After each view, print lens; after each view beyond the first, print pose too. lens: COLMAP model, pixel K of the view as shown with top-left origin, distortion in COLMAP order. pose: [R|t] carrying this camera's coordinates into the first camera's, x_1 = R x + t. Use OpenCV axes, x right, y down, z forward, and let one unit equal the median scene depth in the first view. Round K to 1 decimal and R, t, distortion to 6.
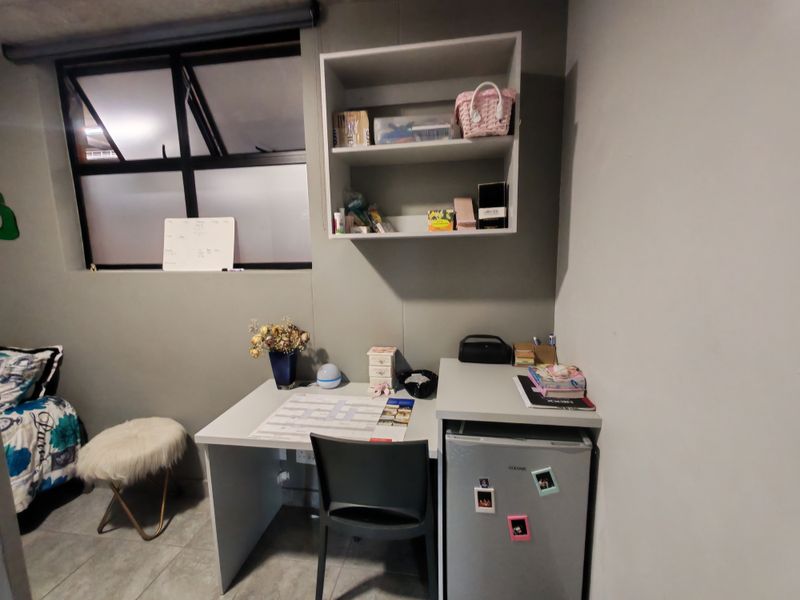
lens RADIAL K [[365.3, 0, 400.0], [0, 365.3, 300.0], [0, 0, 1]] dist [-0.000928, 0.000323]
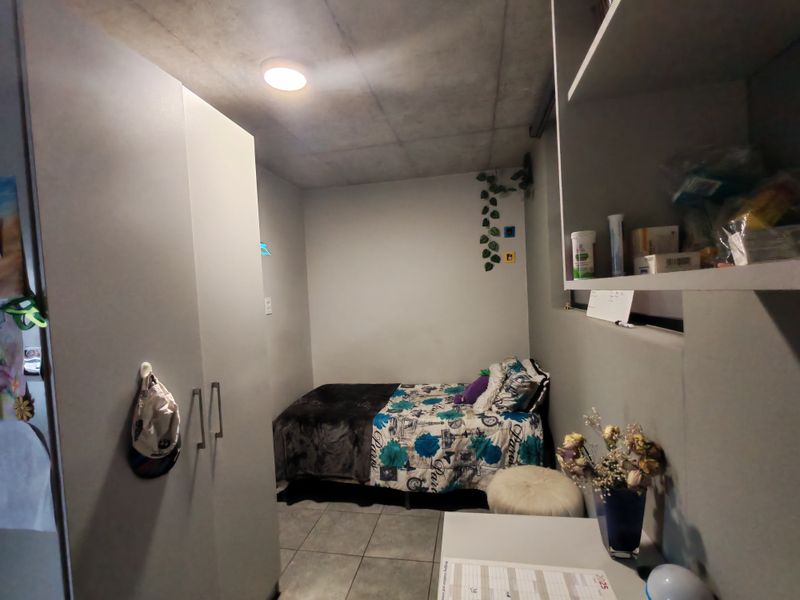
lens RADIAL K [[365.3, 0, 400.0], [0, 365.3, 300.0], [0, 0, 1]] dist [-0.000928, 0.000323]
pose [[-0.034071, 0.043605, -0.998468, 0.212042], [-0.090119, 0.994844, 0.046522, -0.120820], [0.995348, 0.091566, -0.029966, 0.614955]]
